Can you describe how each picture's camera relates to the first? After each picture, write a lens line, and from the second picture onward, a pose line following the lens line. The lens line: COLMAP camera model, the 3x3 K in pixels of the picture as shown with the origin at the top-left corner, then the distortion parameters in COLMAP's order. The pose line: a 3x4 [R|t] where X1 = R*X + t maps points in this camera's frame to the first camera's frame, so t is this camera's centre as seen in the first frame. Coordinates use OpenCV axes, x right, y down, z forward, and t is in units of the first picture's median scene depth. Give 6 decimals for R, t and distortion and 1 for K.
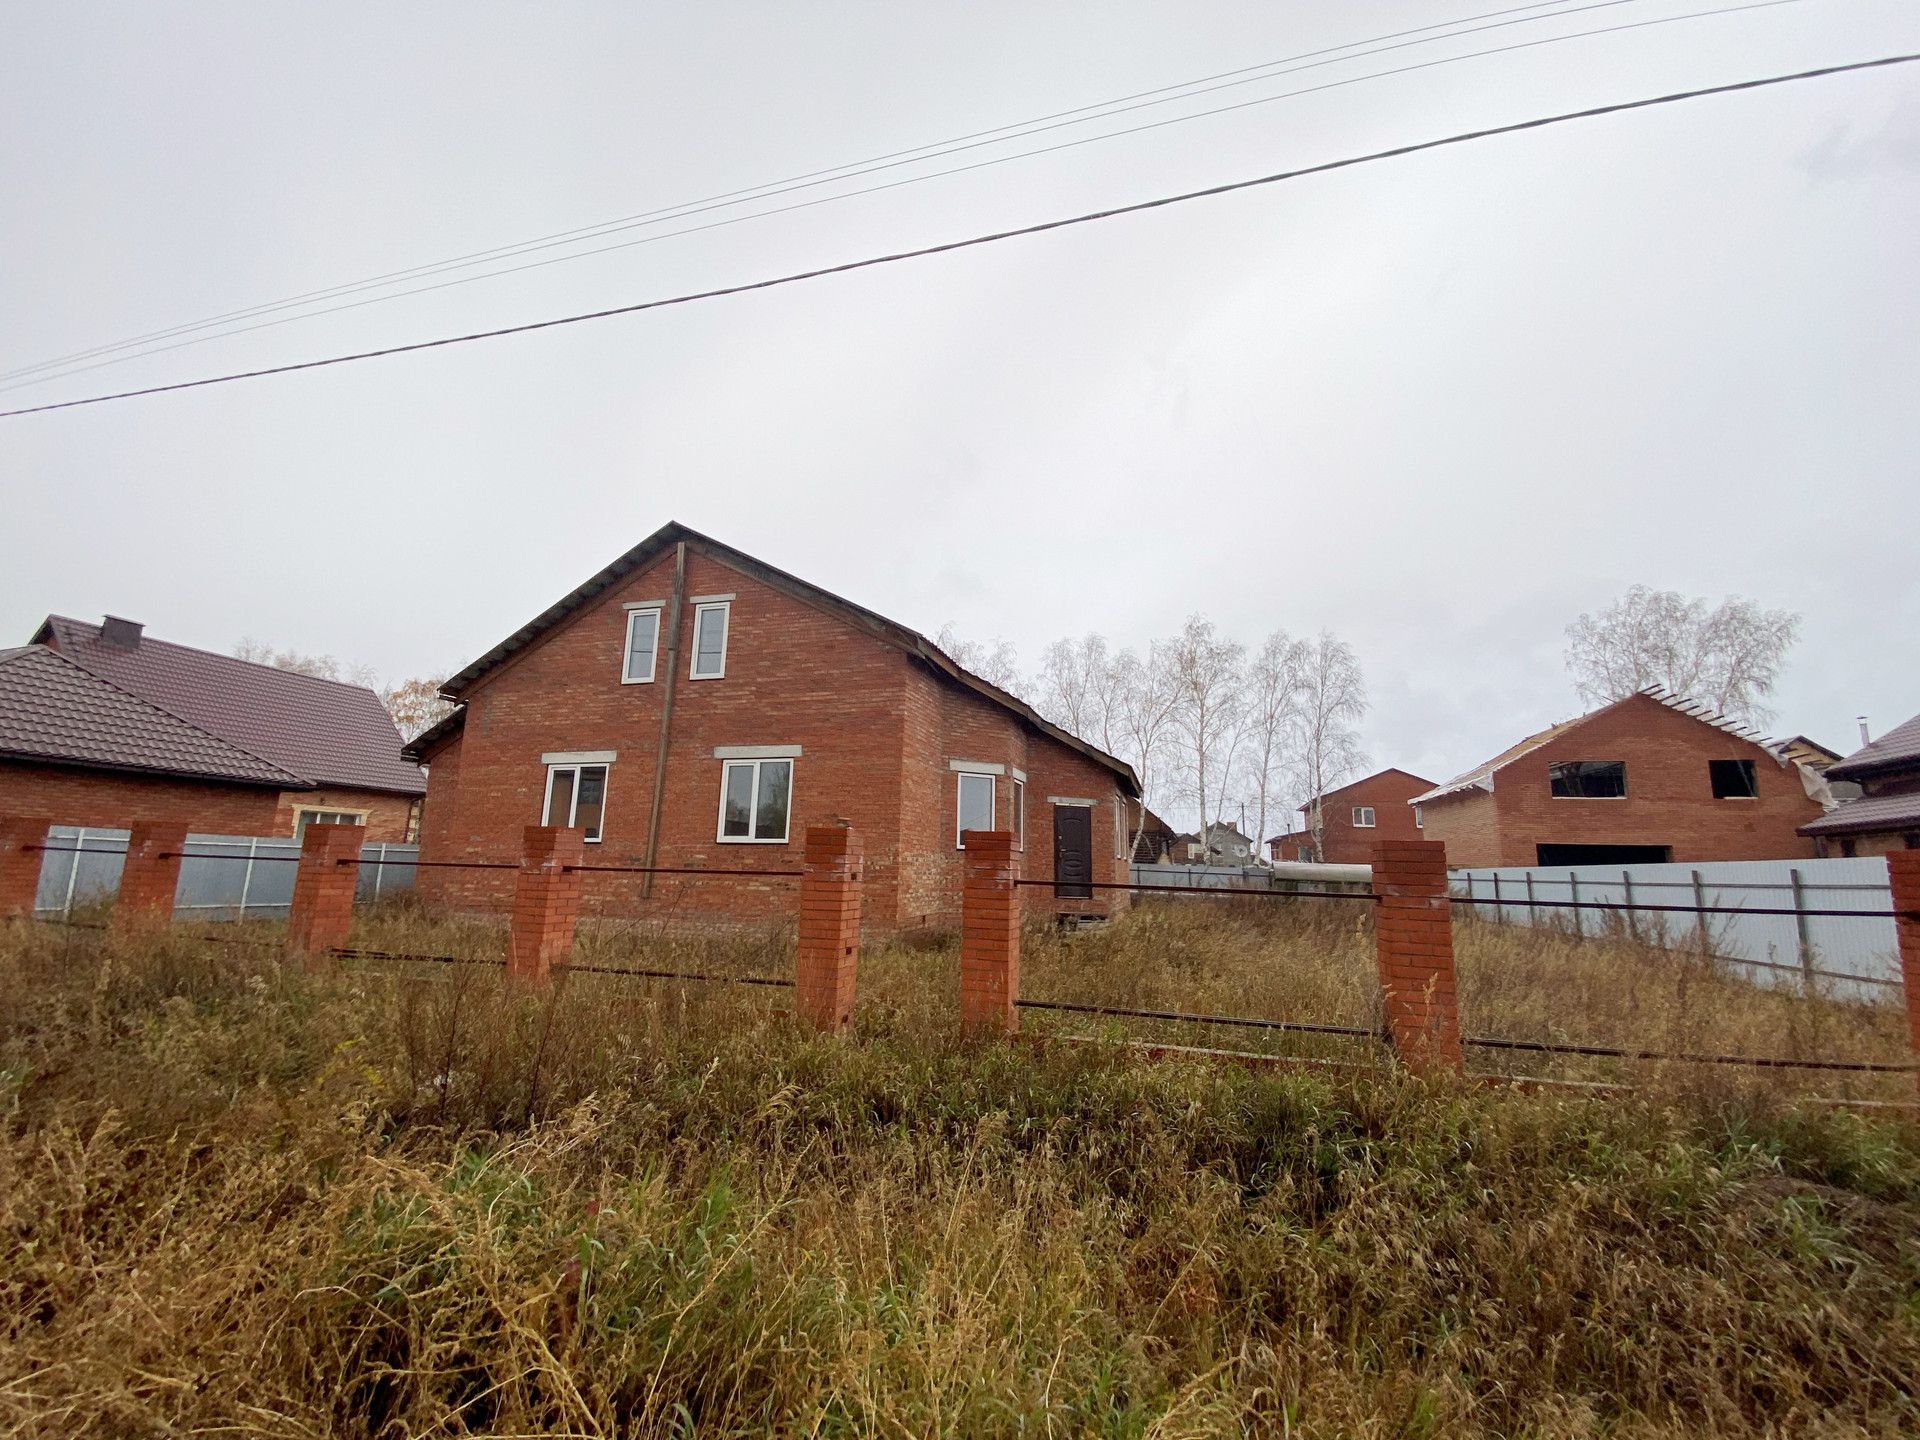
lens RADIAL K [[775.3, 0, 954.5], [0, 775.3, 717.0], [0, 0, 1]] dist [0.020557, -0.019955]
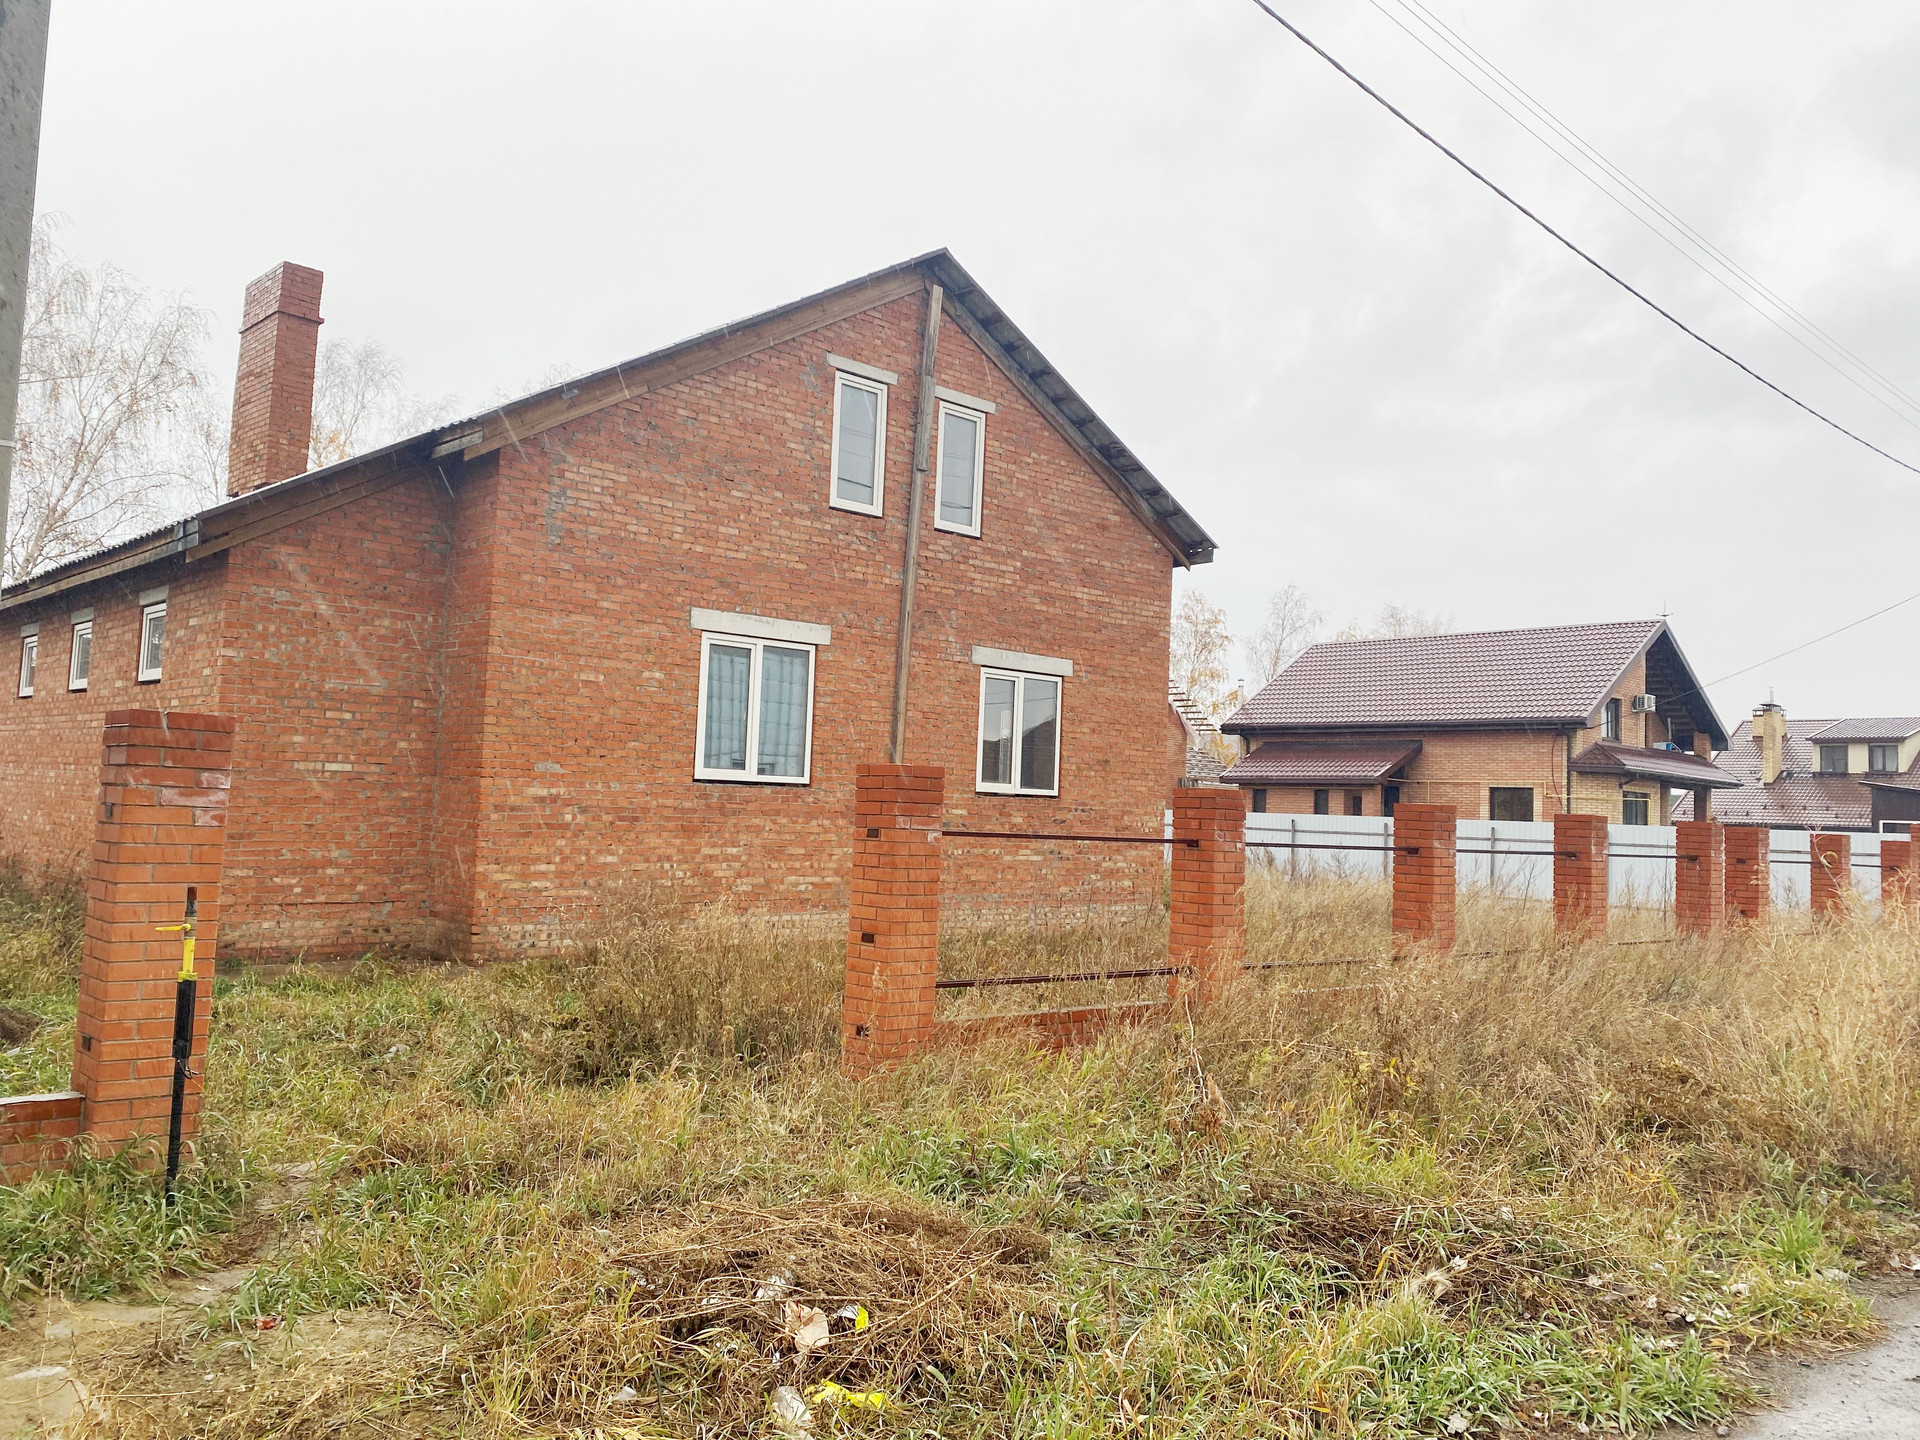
lens RADIAL K [[1461.2, 0, 969.1], [0, 1461.2, 701.1], [0, 0, 1]] dist [0.010660, -0.009383]
pose [[0.501425, 0.063882, 0.862840, -1.259831], [-0.190296, 0.980993, 0.037957, 0.036241], [-0.844015, -0.183227, 0.504051, 0.357733]]
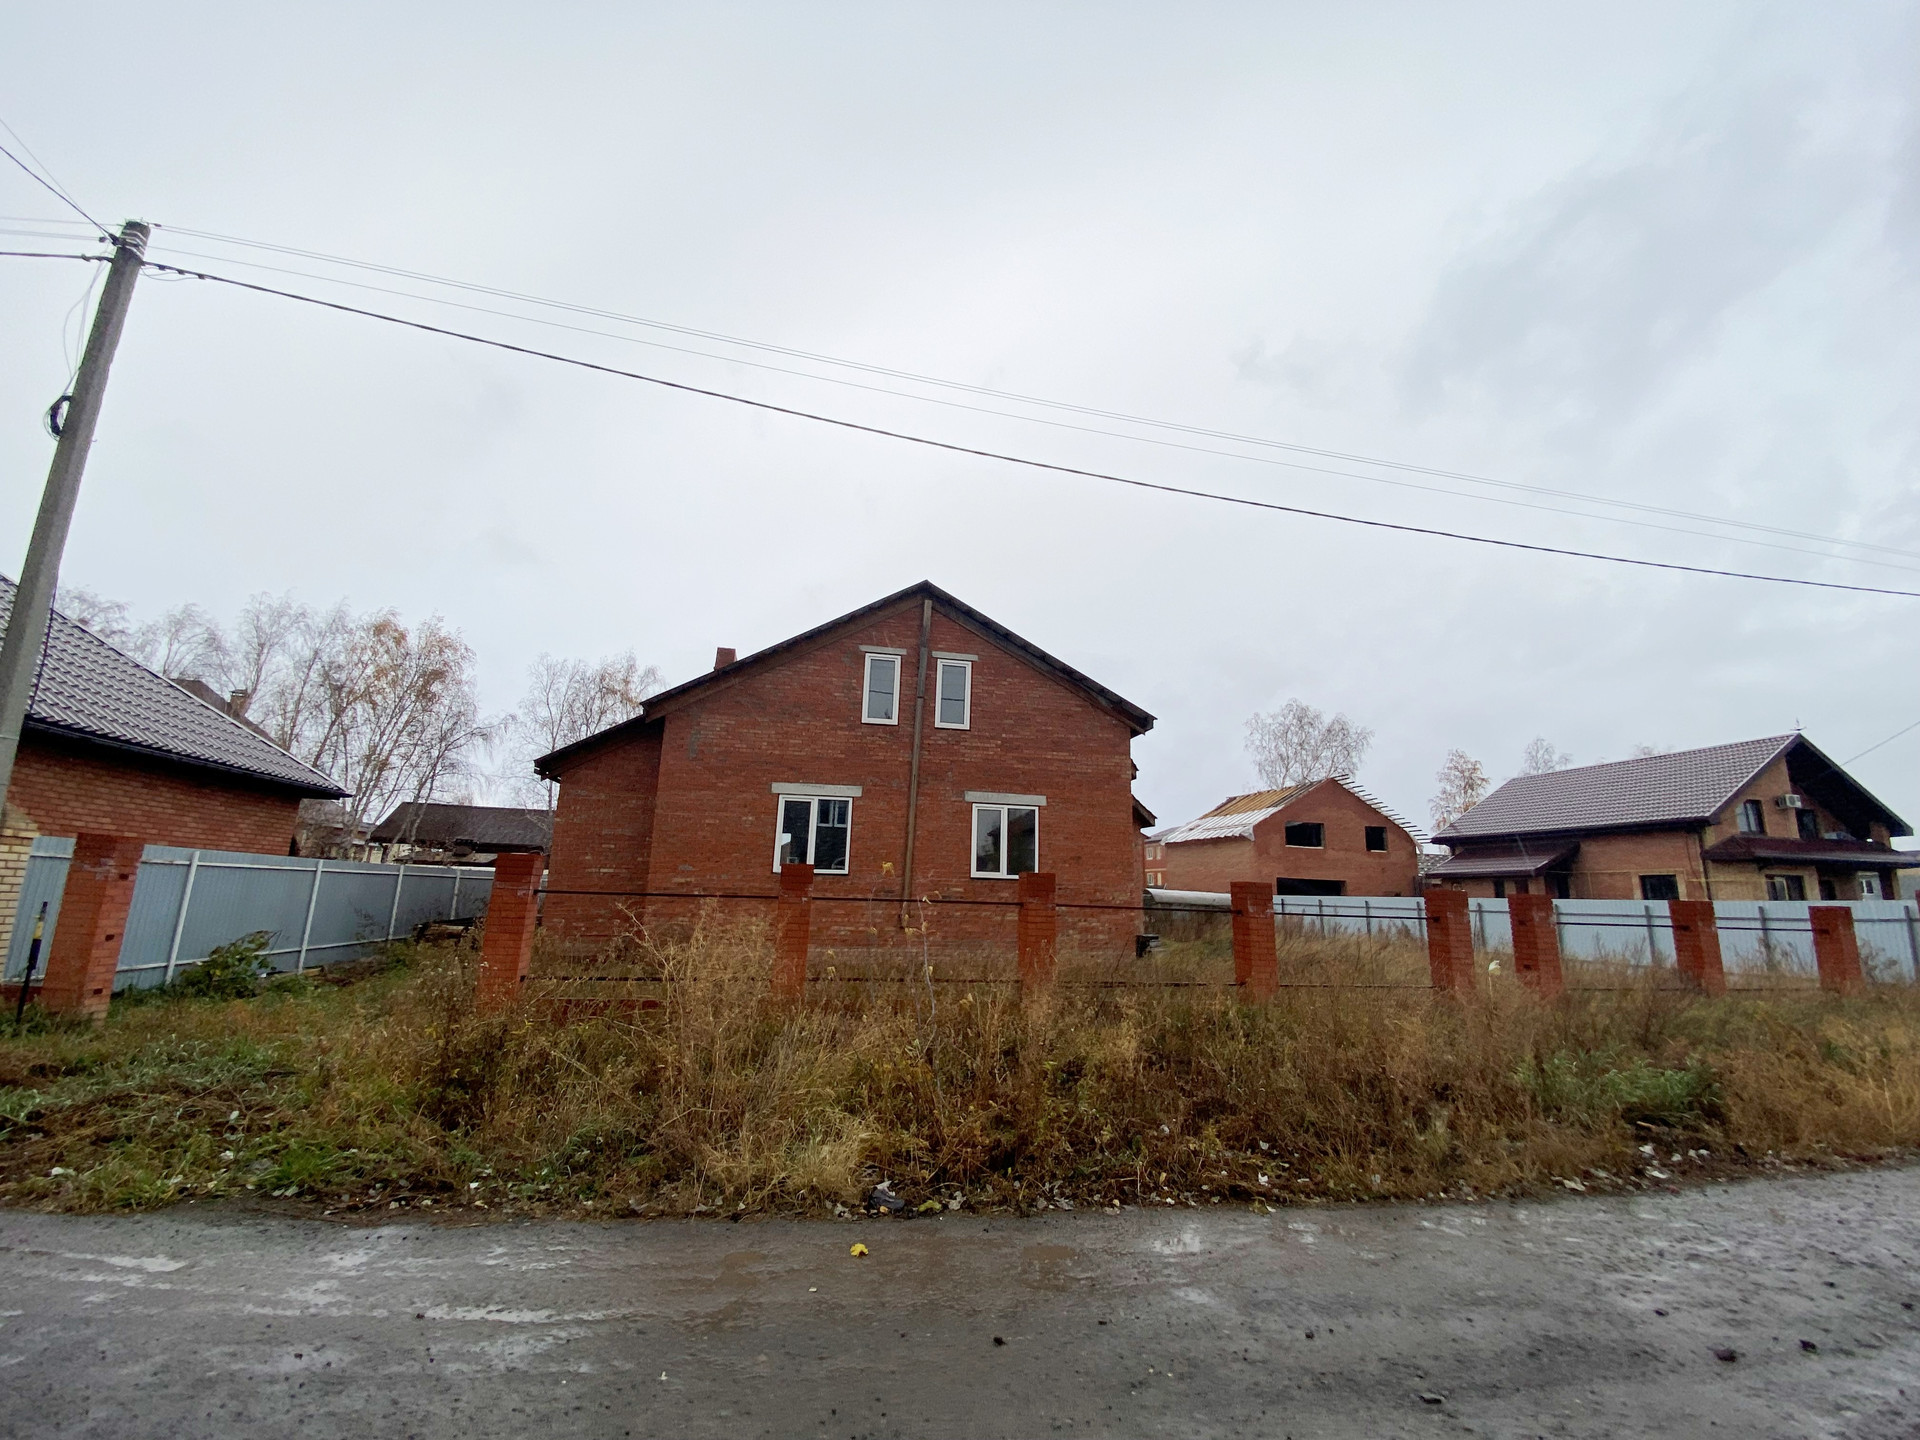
lens RADIAL K [[768.5, 0, 959.0], [0, 768.5, 711.7], [0, 0, 1]] dist [0.035202, -0.025516]
pose [[0.876141, 0.112543, 0.468734, -0.793000], [-0.099787, 0.993646, -0.052056, -0.015768], [-0.471615, -0.001165, 0.881804, 0.022542]]
